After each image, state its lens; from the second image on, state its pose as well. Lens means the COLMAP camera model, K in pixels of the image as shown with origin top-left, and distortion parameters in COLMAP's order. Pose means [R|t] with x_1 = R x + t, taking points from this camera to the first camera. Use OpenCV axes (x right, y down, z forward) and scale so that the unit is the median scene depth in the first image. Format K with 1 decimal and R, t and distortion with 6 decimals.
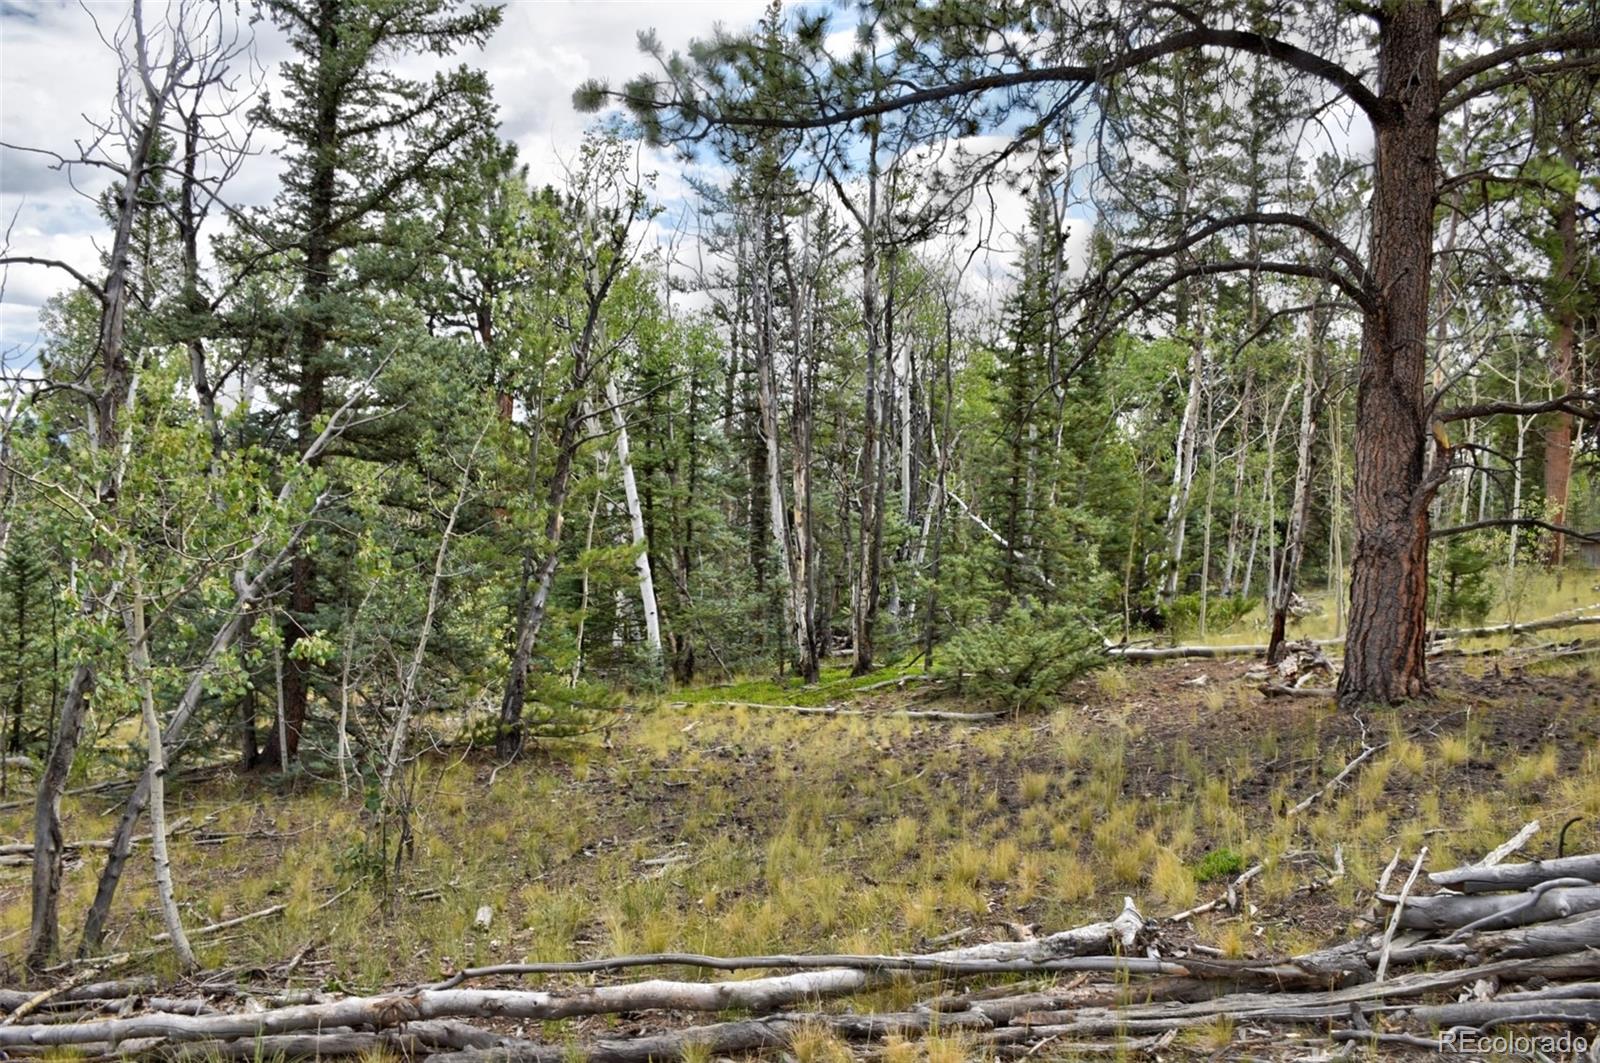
lens RADIAL K [[1266.9, 0, 803.6], [0, 1266.9, 537.6], [0, 0, 1]] dist [-0.151258, 0.109788]
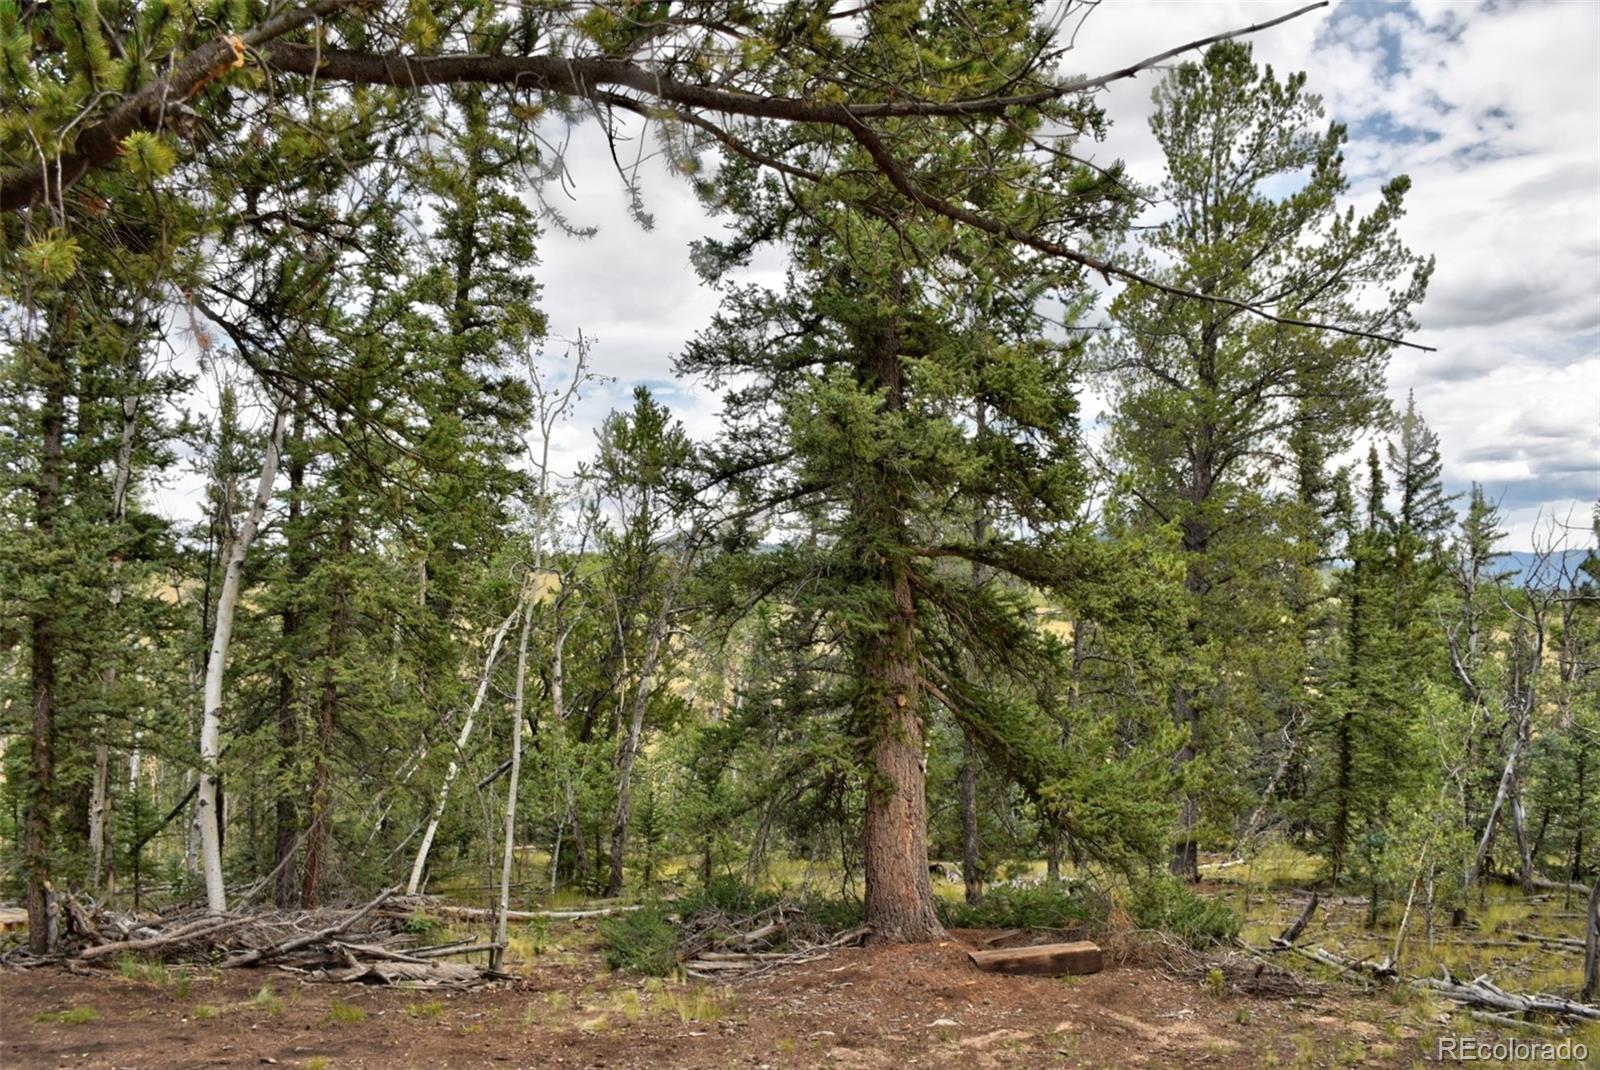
lens RADIAL K [[1274.7, 0, 830.1], [0, 1274.7, 545.7], [0, 0, 1]] dist [-0.148038, 0.117404]
pose [[0.433269, -0.063516, -0.899024, 0.291793], [-0.029833, 0.995956, -0.084742, -0.067635], [0.900771, 0.063537, 0.429622, -0.446500]]
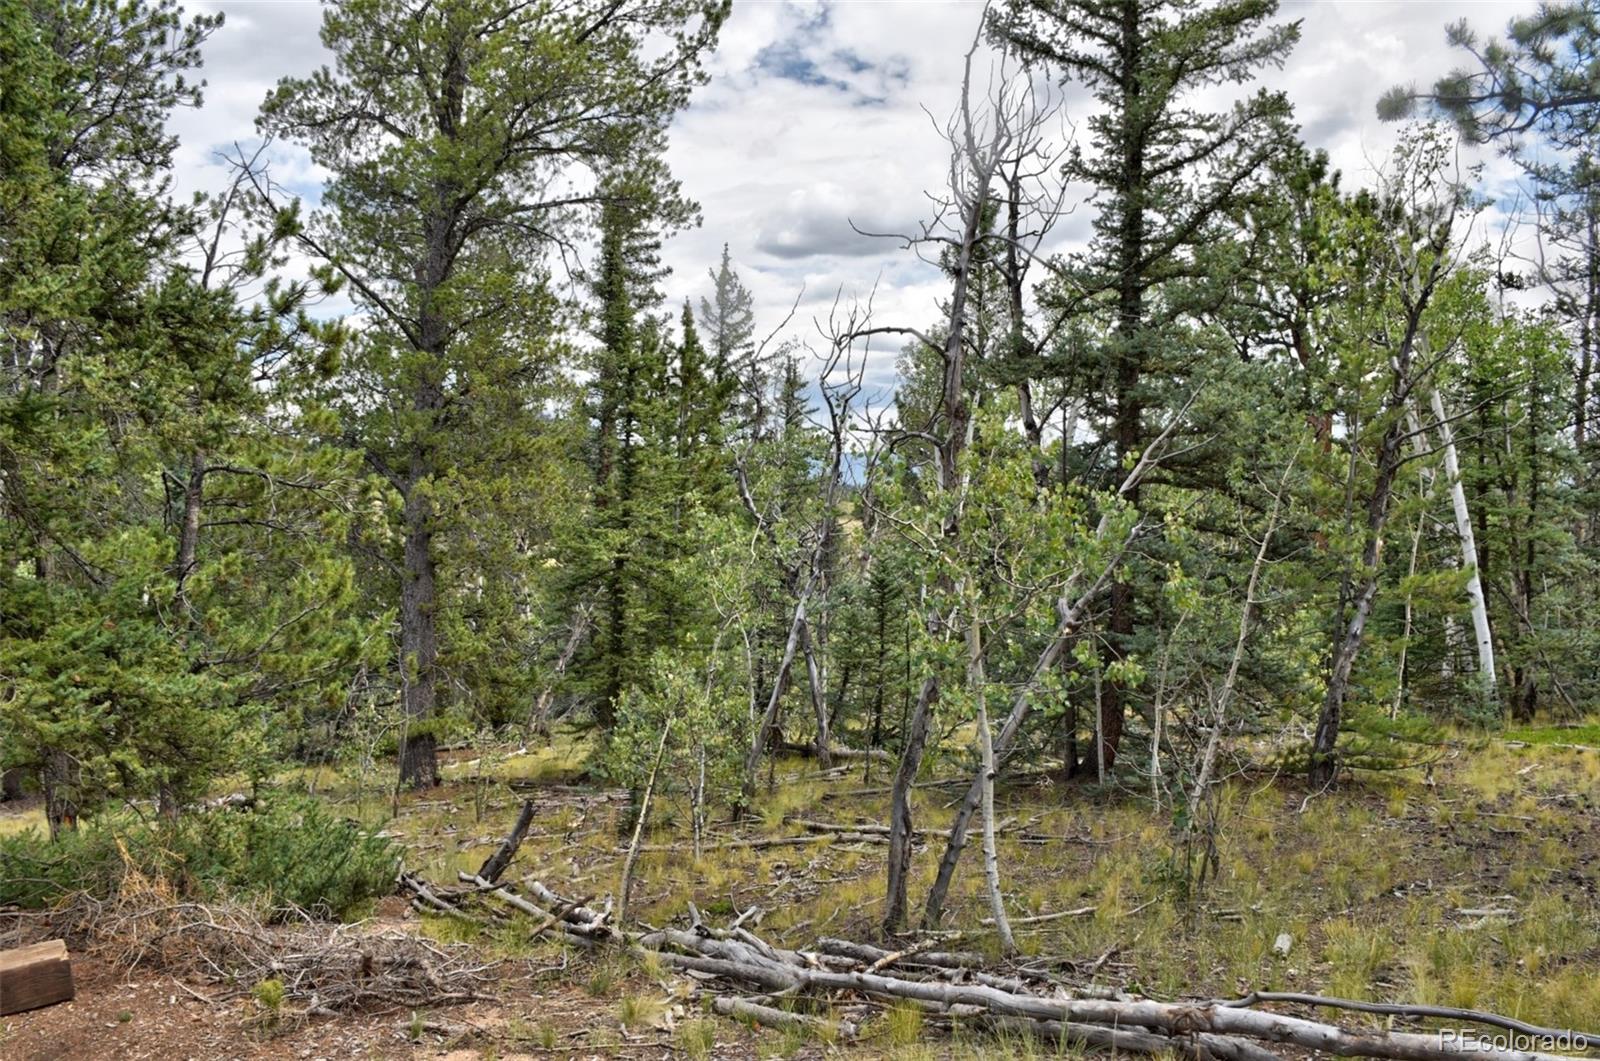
lens RADIAL K [[1263.7, 0, 809.0], [0, 1263.7, 539.2], [0, 0, 1]] dist [-0.149076, 0.105272]
pose [[0.807507, -0.007747, -0.589807, 0.009364], [-0.000686, 0.999901, -0.014072, -0.004172], [0.589858, 0.011768, 0.807422, -0.015962]]
